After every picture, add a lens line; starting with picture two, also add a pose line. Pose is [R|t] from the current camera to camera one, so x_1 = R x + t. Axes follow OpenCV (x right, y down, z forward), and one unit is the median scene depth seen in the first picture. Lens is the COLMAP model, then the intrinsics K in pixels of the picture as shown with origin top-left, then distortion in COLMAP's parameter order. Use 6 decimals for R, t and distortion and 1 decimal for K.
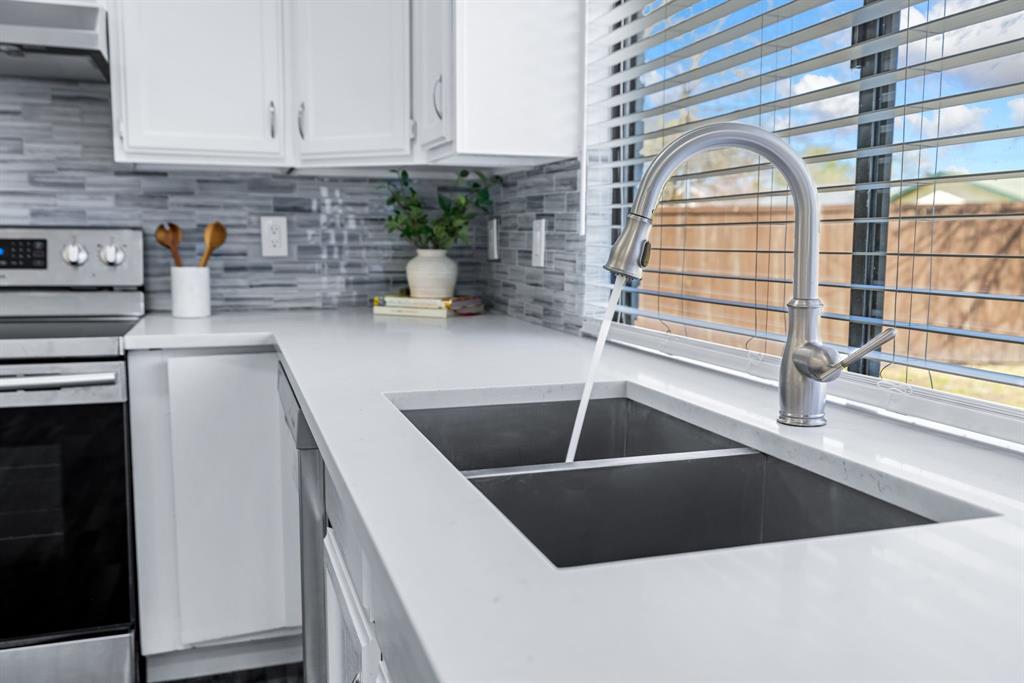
lens RADIAL K [[857.0, 0, 502.5], [0, 857.0, 344.1], [0, 0, 1]] dist [0.012114, -0.012257]
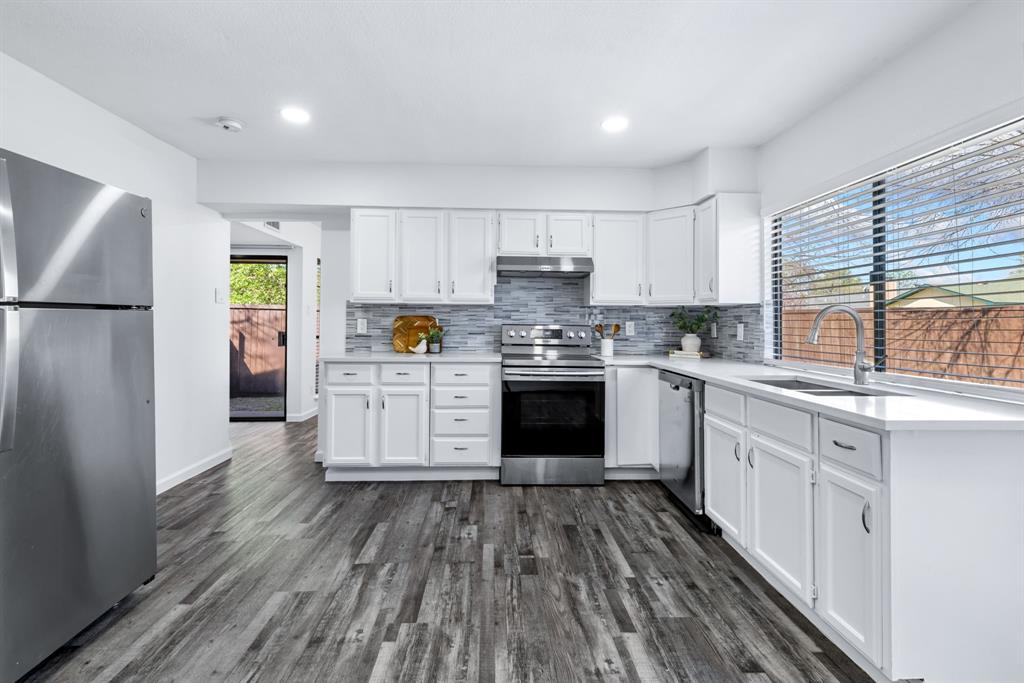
lens RADIAL K [[453.4, 0, 516.0], [0, 453.4, 316.8], [0, 0, 1]] dist [0.004199, 0.000162]
pose [[0.963103, -0.001682, -0.269126, -0.250454], [-0.034913, 0.990750, -0.131132, 0.050394], [0.266858, 0.135690, 0.954136, -0.586840]]
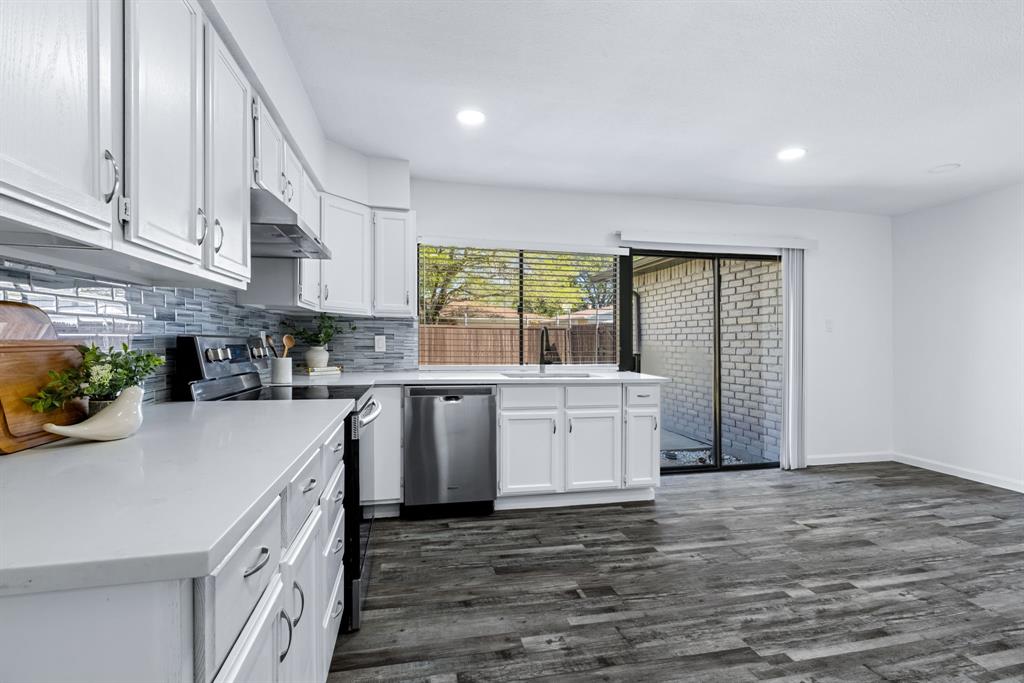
lens RADIAL K [[453.4, 0, 508.2], [0, 453.4, 338.3], [0, 0, 1]] dist [0.004199, 0.000162]
pose [[0.124443, -0.003306, 0.992221, -1.353018], [0.107393, 0.994165, -0.010156, -0.069941], [-0.986398, 0.107821, 0.124072, 0.360087]]
